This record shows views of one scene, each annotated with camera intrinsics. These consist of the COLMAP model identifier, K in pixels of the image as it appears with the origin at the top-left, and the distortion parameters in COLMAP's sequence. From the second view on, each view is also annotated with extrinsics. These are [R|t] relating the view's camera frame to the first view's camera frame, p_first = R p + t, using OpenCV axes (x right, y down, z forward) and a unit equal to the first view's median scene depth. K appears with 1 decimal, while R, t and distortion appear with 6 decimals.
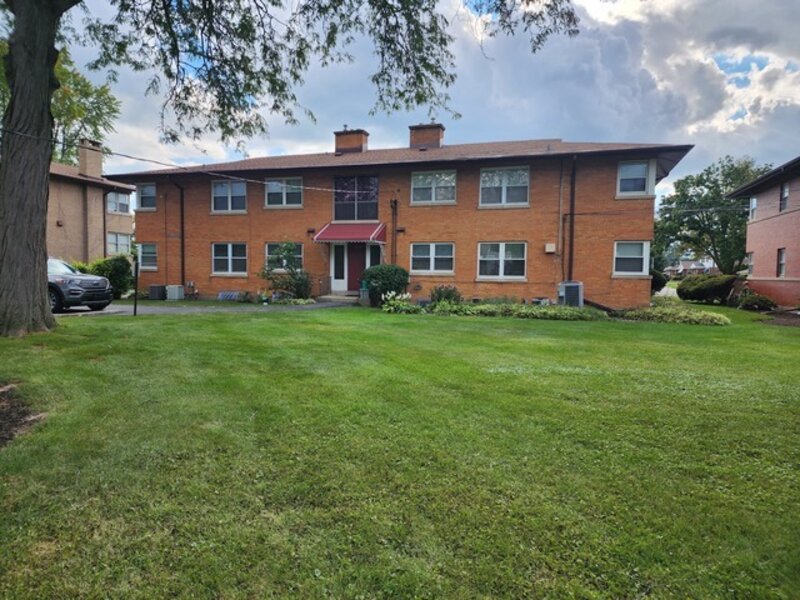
lens RADIAL K [[532.4, 0, 400.0], [0, 532.4, 300.0], [0, 0, 1]] dist [0.036285, 0.000116]
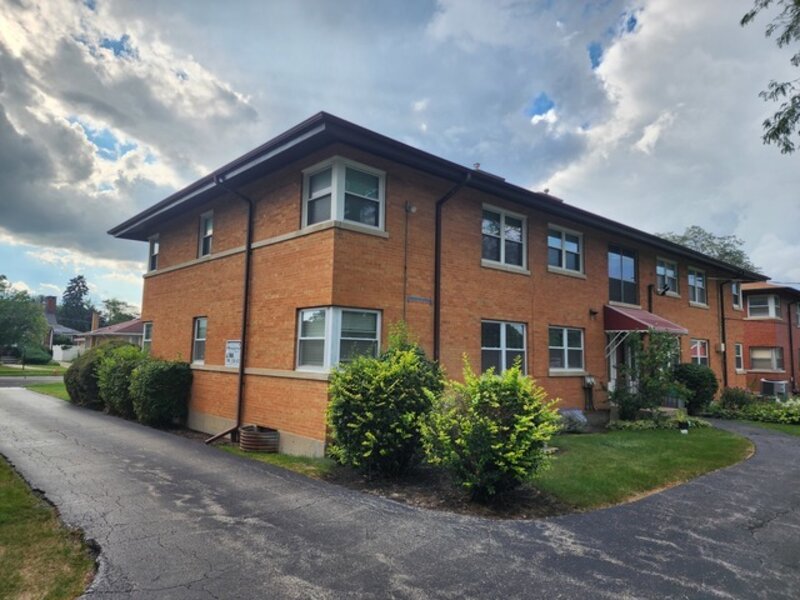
lens RADIAL K [[532.4, 0, 400.0], [0, 532.4, 300.0], [0, 0, 1]] dist [0.036285, 0.000116]
pose [[0.501136, 0.075699, 0.862051, -0.825499], [0.023484, 0.994610, -0.100991, -0.073824], [-0.865050, 0.070855, 0.496658, 0.797702]]
